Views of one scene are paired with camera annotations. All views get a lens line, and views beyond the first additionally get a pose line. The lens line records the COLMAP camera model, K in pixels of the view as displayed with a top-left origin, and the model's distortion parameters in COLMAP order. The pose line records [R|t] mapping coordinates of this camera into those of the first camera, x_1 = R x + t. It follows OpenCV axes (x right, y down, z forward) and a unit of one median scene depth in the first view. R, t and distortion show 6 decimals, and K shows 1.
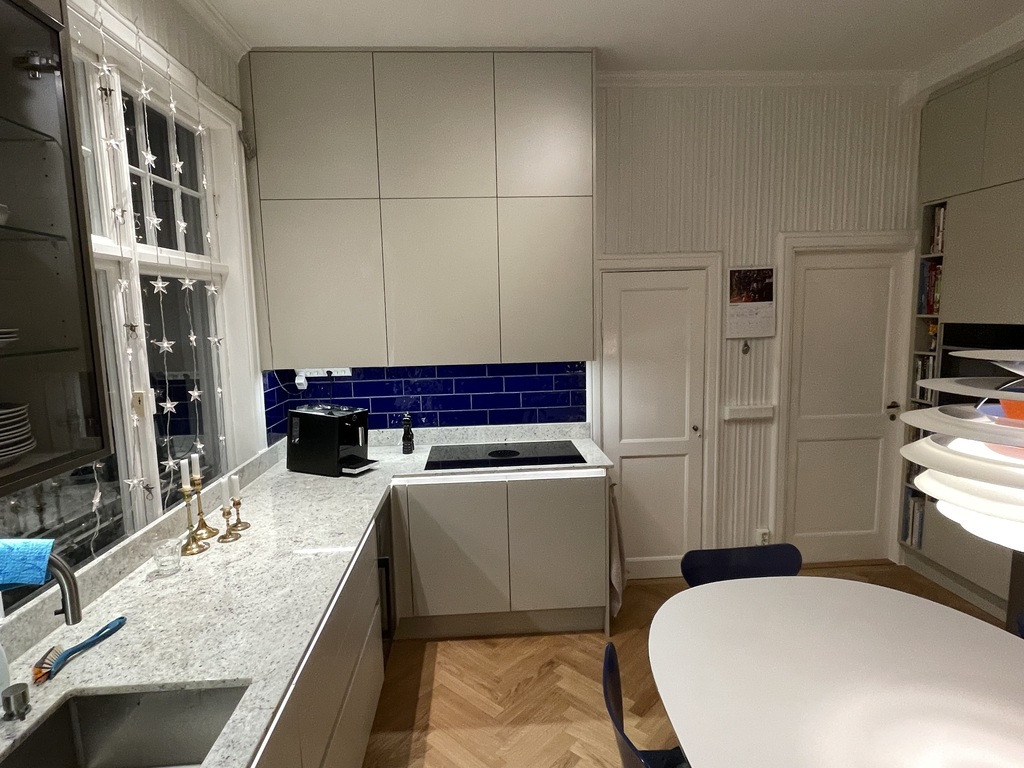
lens RADIAL K [[561.8, 0, 509.7], [0, 561.8, 379.8], [0, 0, 1]] dist [-0.005876, 0.005627]
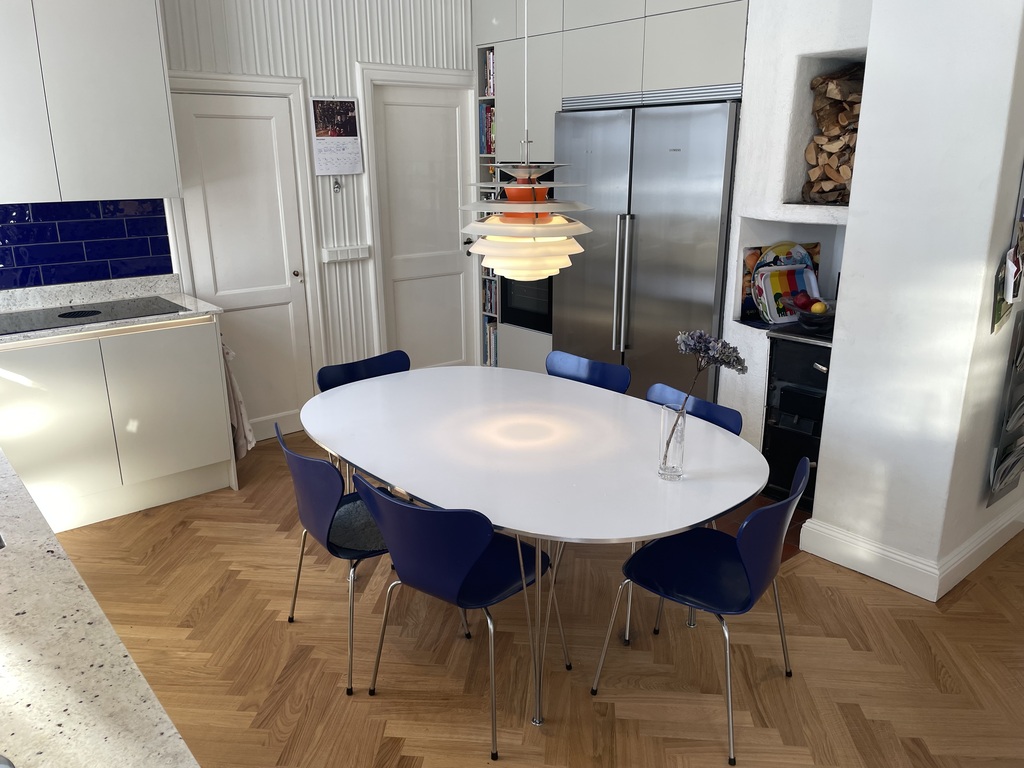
lens RADIAL K [[776.1, 0, 515.7], [0, 776.1, 392.0], [0, 0, 1]] dist [0.038283, 0.000046]
pose [[0.798595, -0.157081, 0.581009, -0.182287], [0.060883, 0.981474, 0.181666, 0.070792], [-0.598781, -0.109704, 0.793364, -0.313747]]
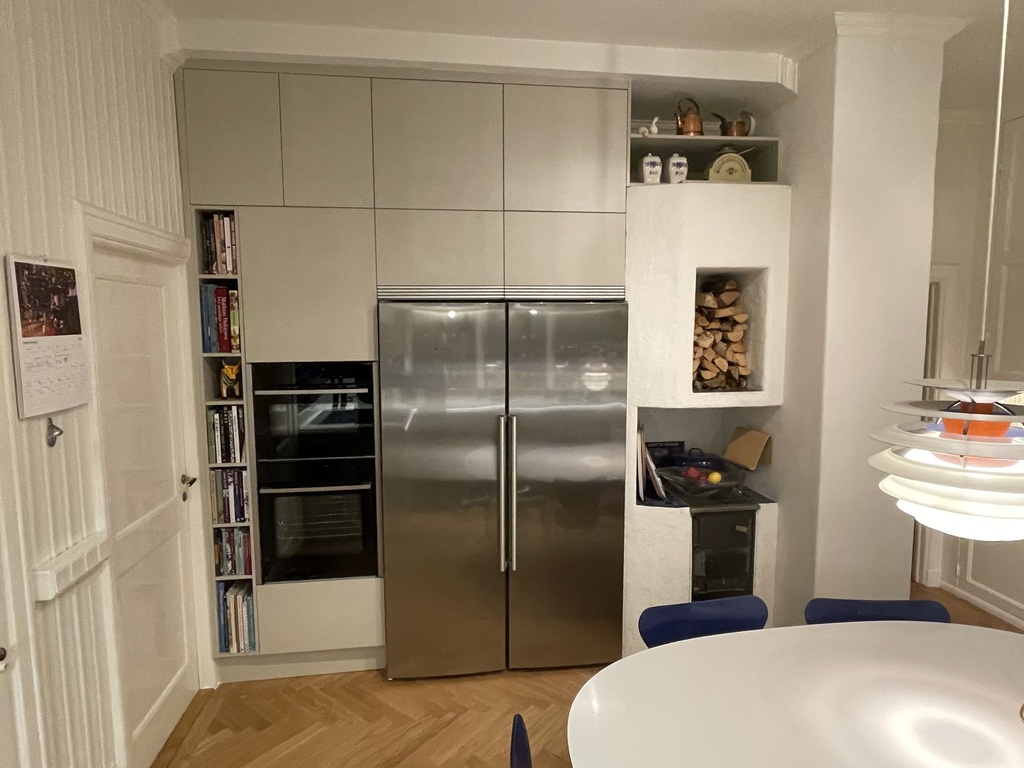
lens RADIAL K [[591.4, 0, 513.9], [0, 591.4, 382.7], [0, 0, 1]] dist [0.003592, -0.000109]
pose [[-0.054570, -0.074175, 0.995751, -0.090285], [0.132837, 0.987834, 0.080865, -0.091725], [-0.989635, 0.136685, -0.044052, 0.670317]]
